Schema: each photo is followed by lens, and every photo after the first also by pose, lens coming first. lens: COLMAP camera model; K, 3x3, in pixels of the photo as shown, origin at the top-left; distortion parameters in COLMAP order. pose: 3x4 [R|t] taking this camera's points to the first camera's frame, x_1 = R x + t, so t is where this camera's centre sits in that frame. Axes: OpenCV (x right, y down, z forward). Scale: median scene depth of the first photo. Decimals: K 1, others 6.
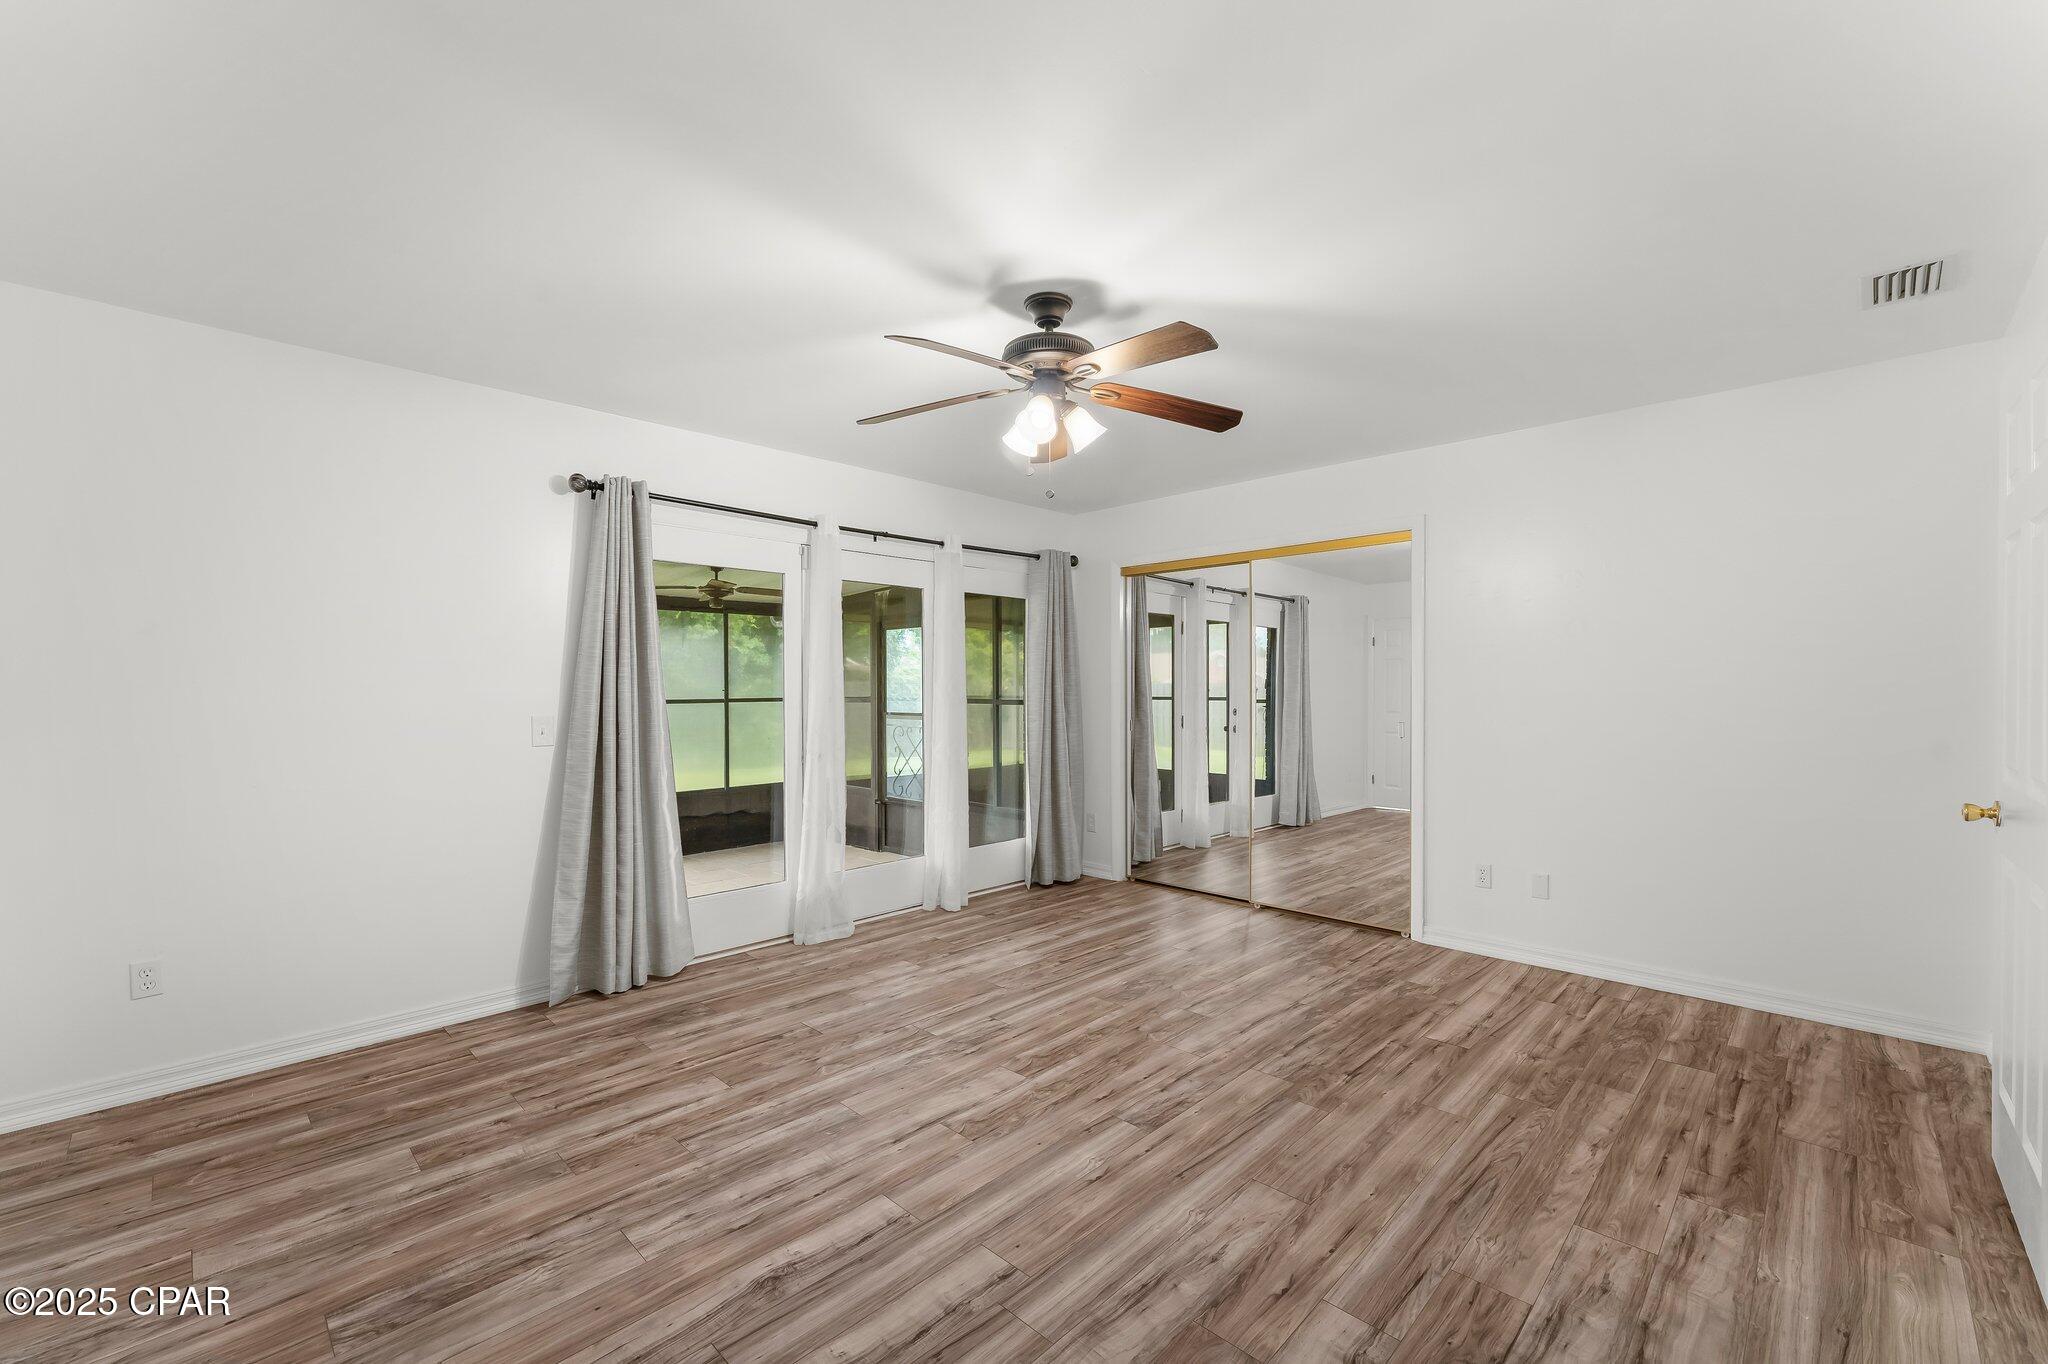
lens RADIAL K [[849.6, 0, 1024.5], [0, 849.6, 686.7], [0, 0, 1]] dist [0.003473, 0.000192]
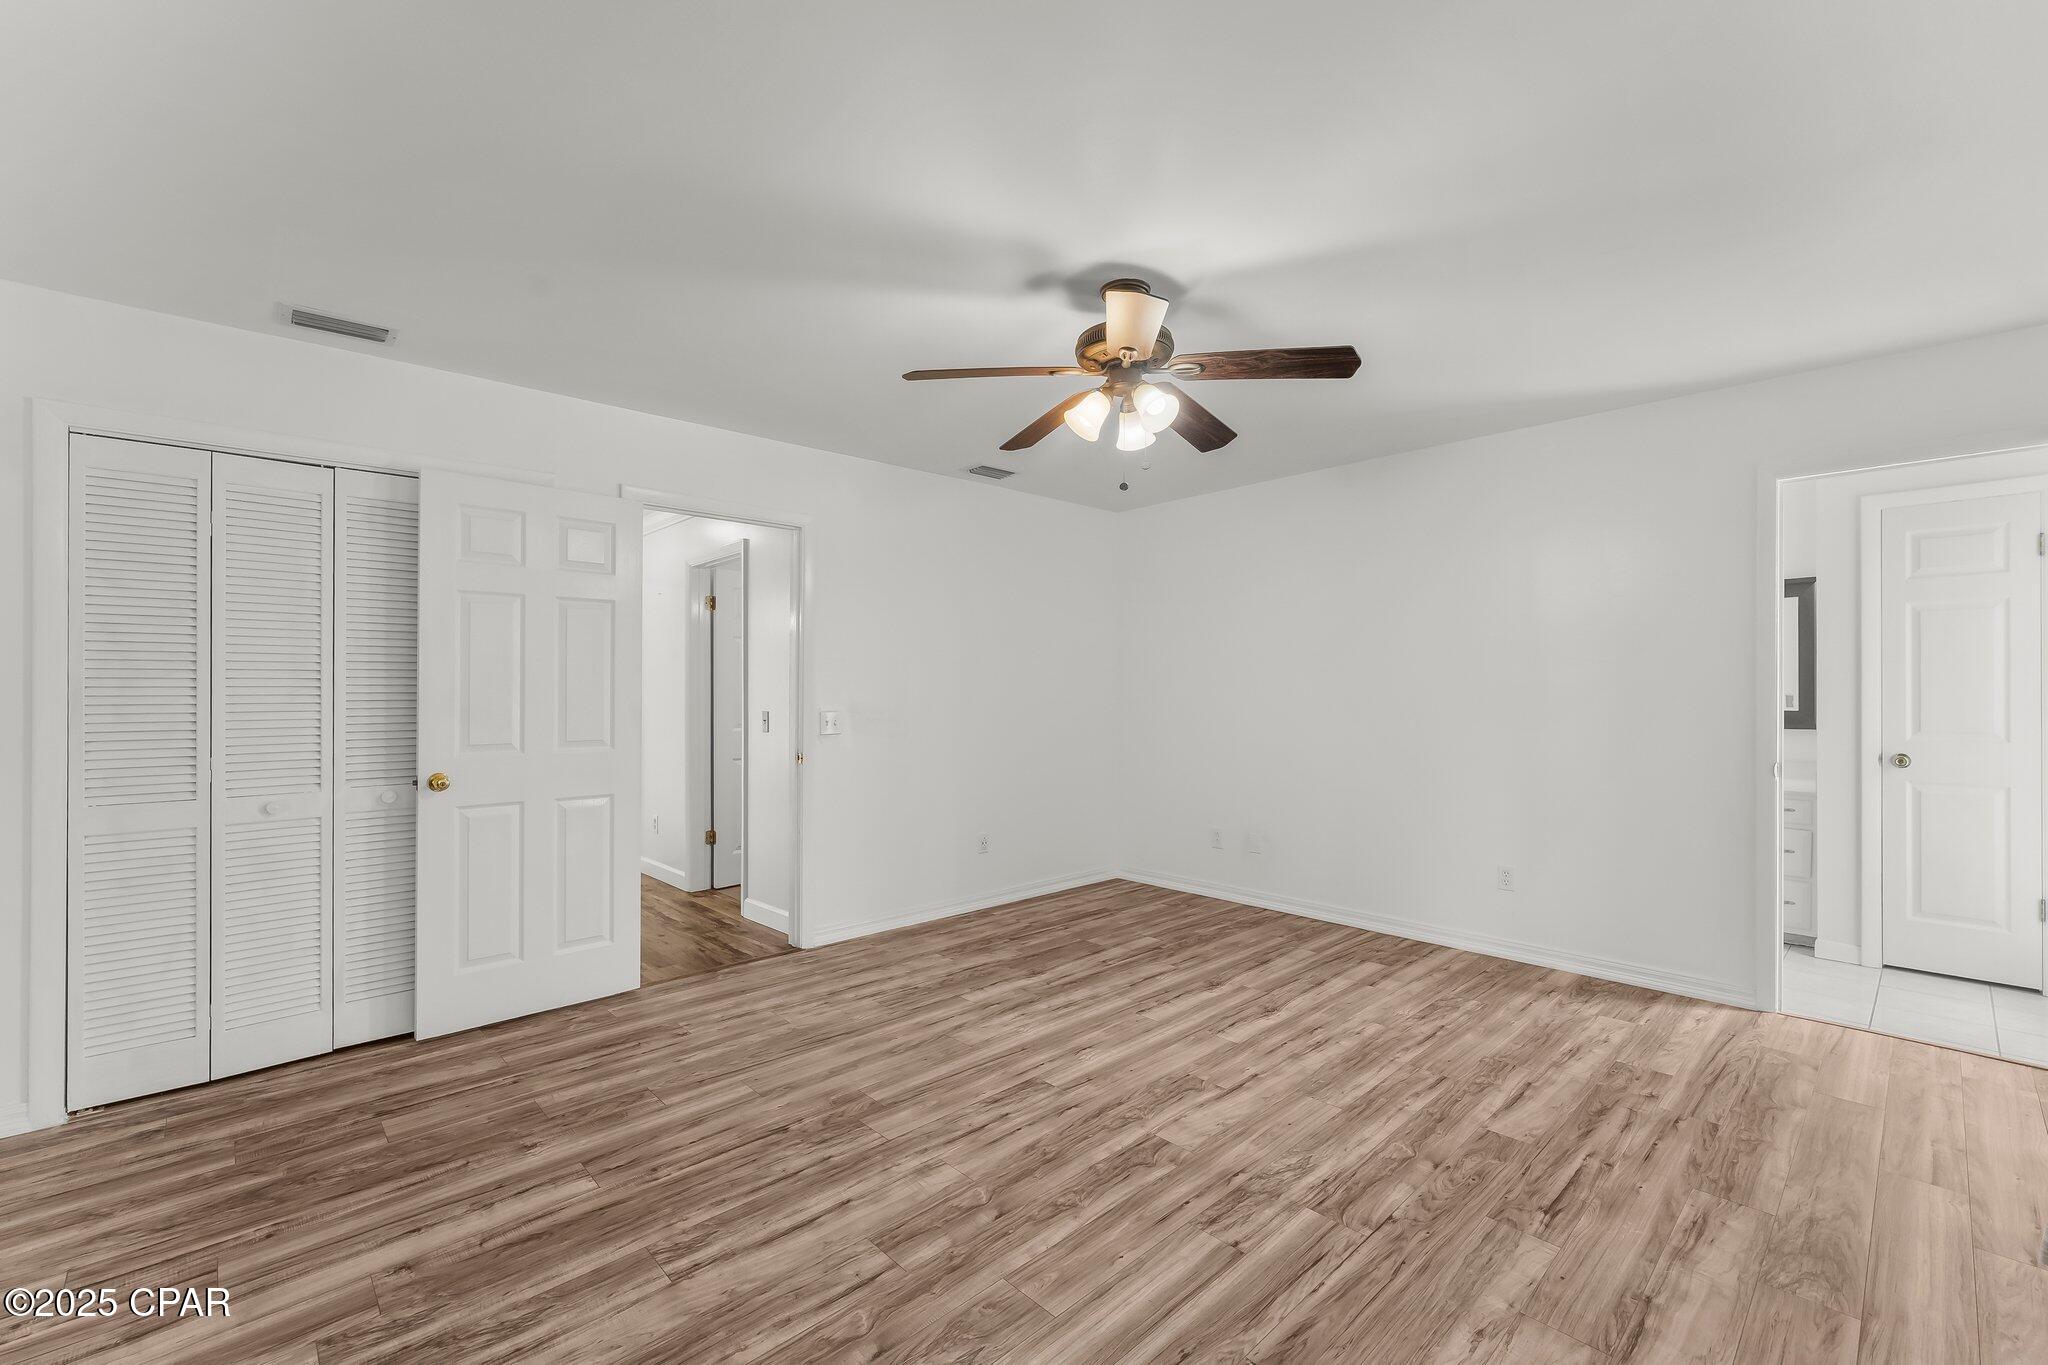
lens RADIAL K [[849.6, 0, 1023.5], [0, 849.6, 686.0], [0, 0, 1]] dist [0.003473, 0.000192]
pose [[-0.998910, 0.008219, 0.045942, 0.097226], [0.007958, 0.999951, -0.005851, 0.006482], [-0.045988, -0.005479, -0.998927, 1.960950]]
